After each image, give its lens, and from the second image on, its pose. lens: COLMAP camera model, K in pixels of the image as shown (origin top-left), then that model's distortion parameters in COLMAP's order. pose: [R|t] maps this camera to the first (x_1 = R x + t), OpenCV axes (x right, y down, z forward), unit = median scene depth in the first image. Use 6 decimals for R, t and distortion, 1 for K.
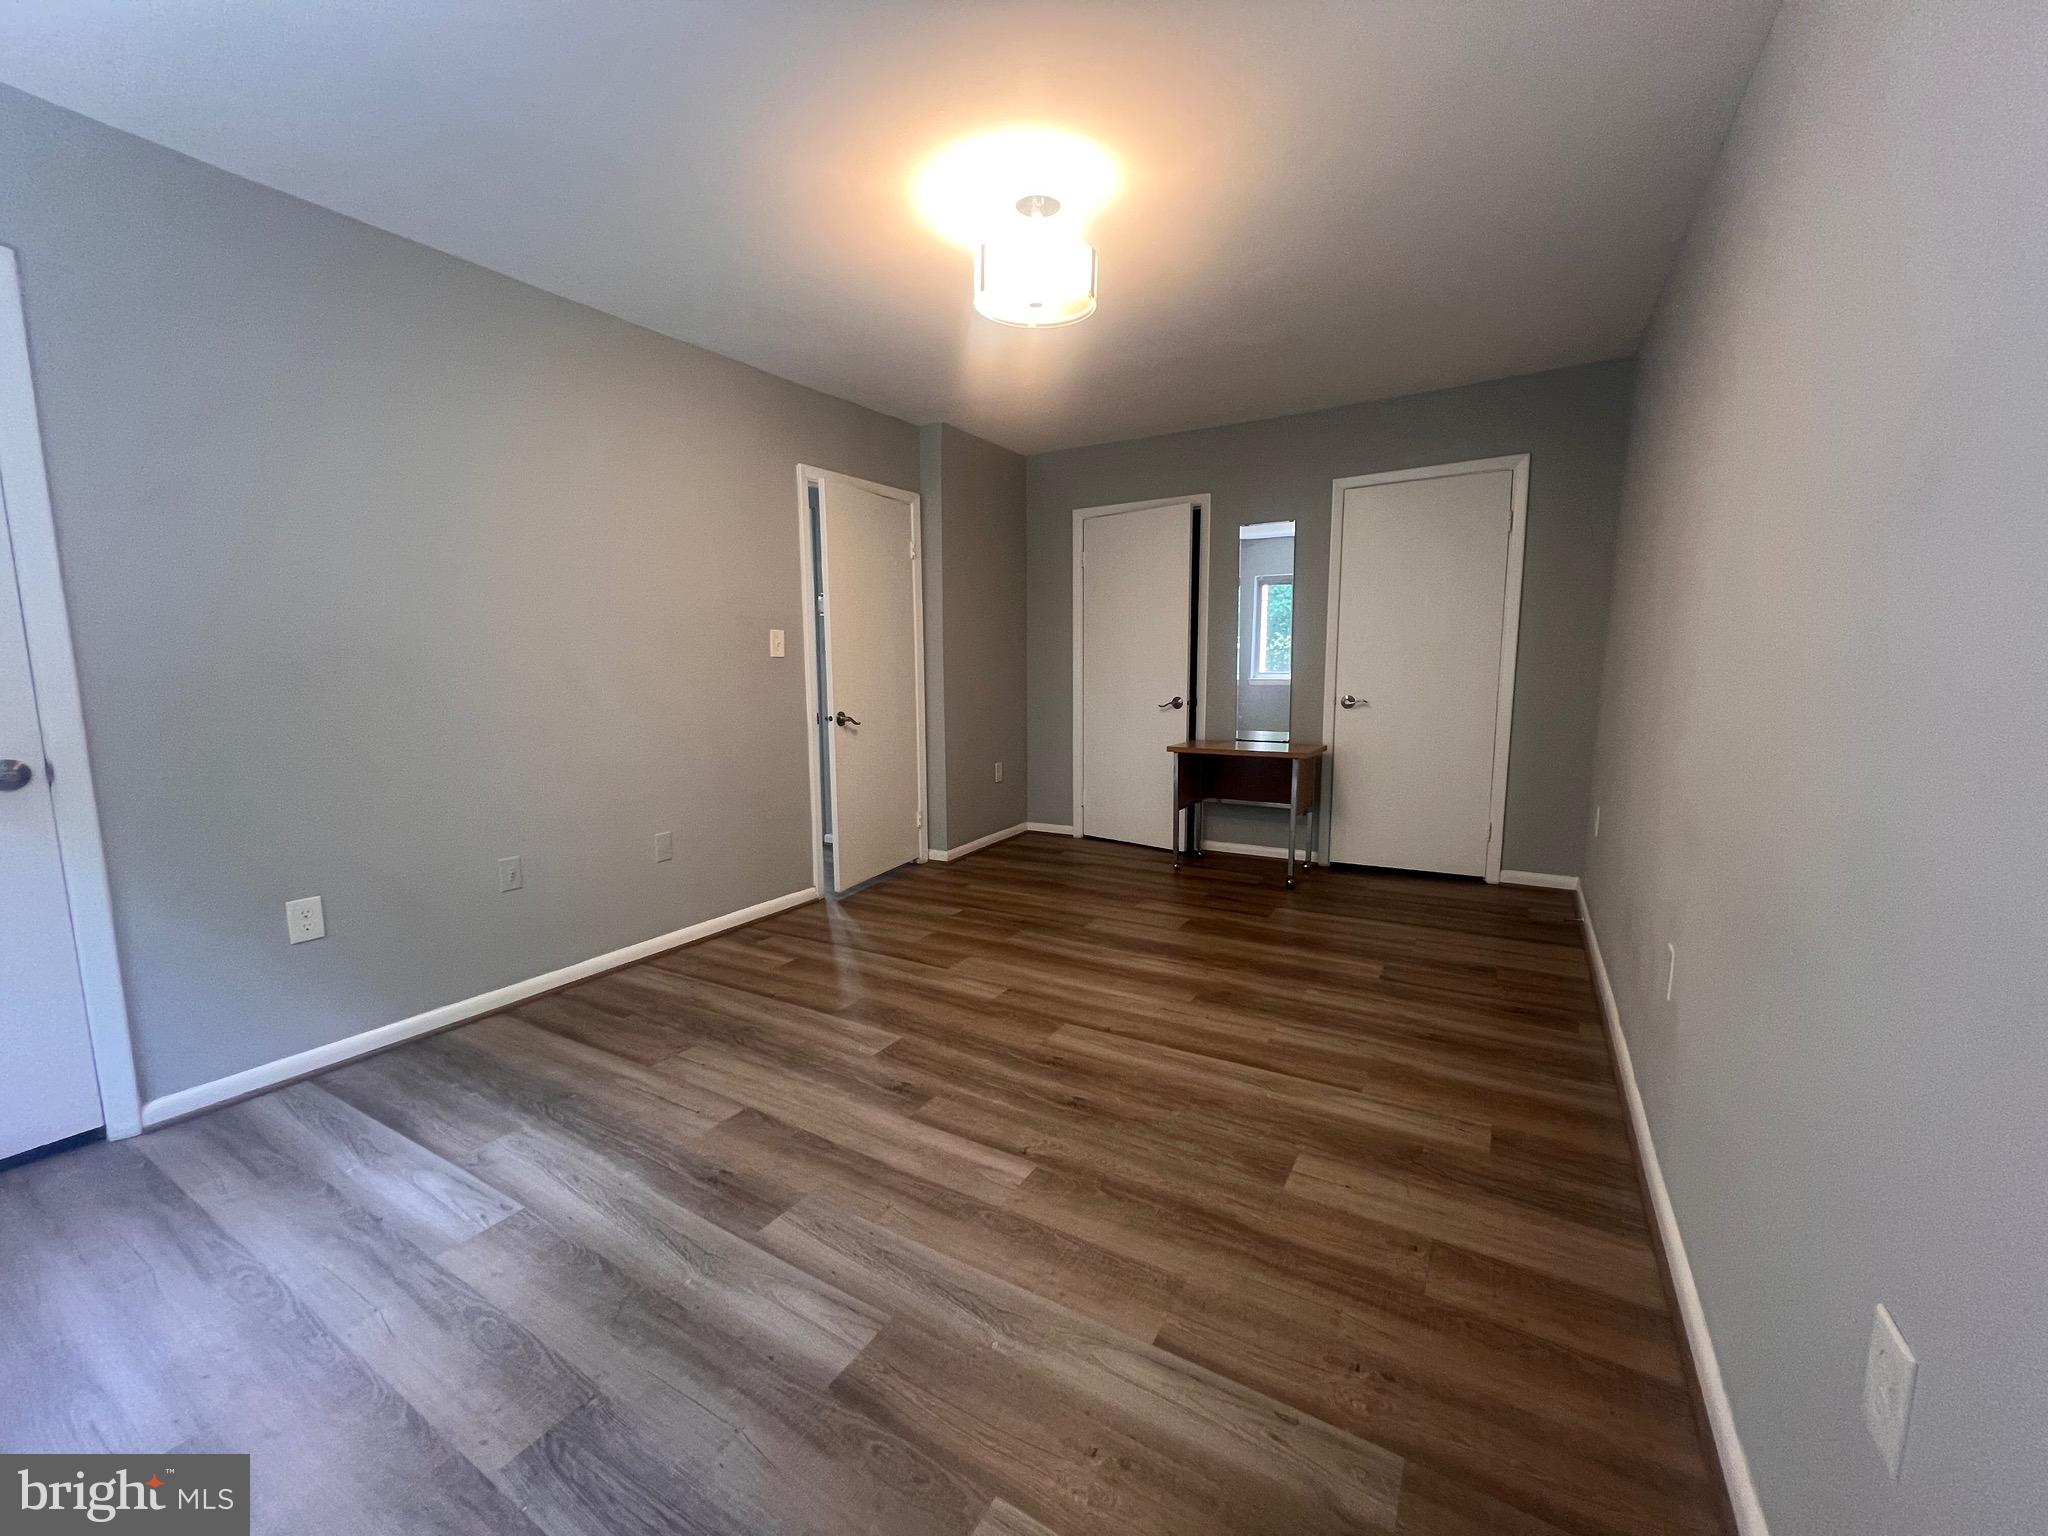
lens RADIAL K [[819.2, 0, 1028.3], [0, 819.2, 772.1], [0, 0, 1]] dist [-0.000488, -0.000290]
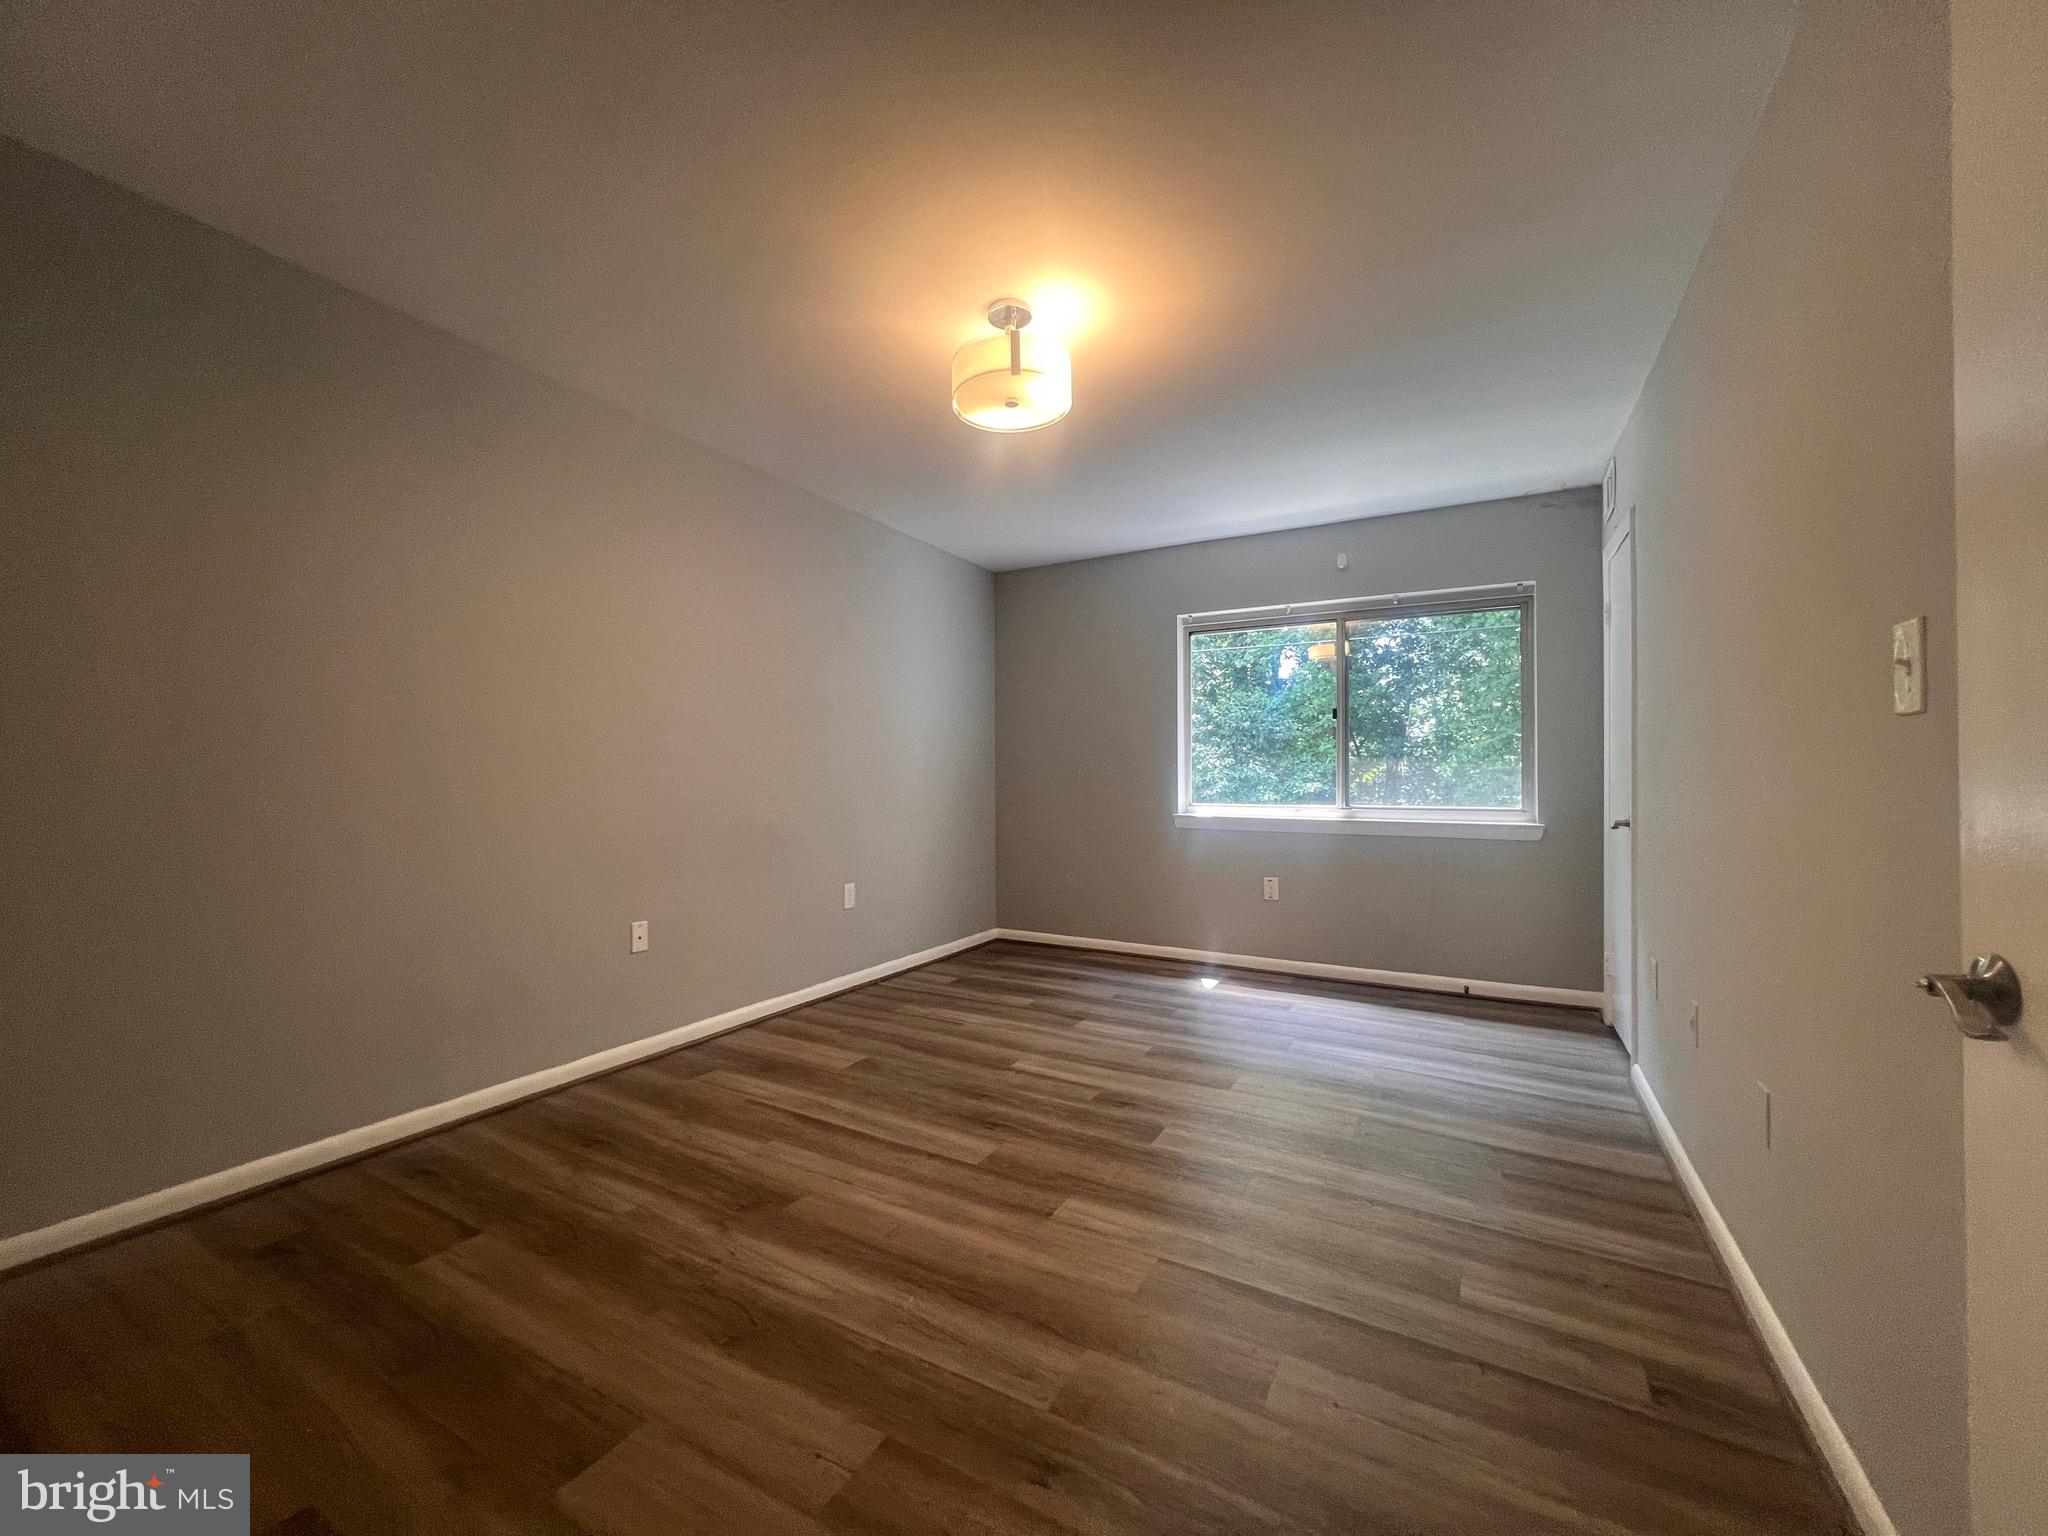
lens RADIAL K [[819.2, 0, 1019.8], [0, 819.2, 765.6], [0, 0, 1]] dist [-0.000488, -0.000290]
pose [[-0.999781, 0.005188, -0.020283, 0.017147], [0.002566, 0.991868, 0.127244, -0.253787], [0.020778, 0.127164, -0.991664, 2.058997]]
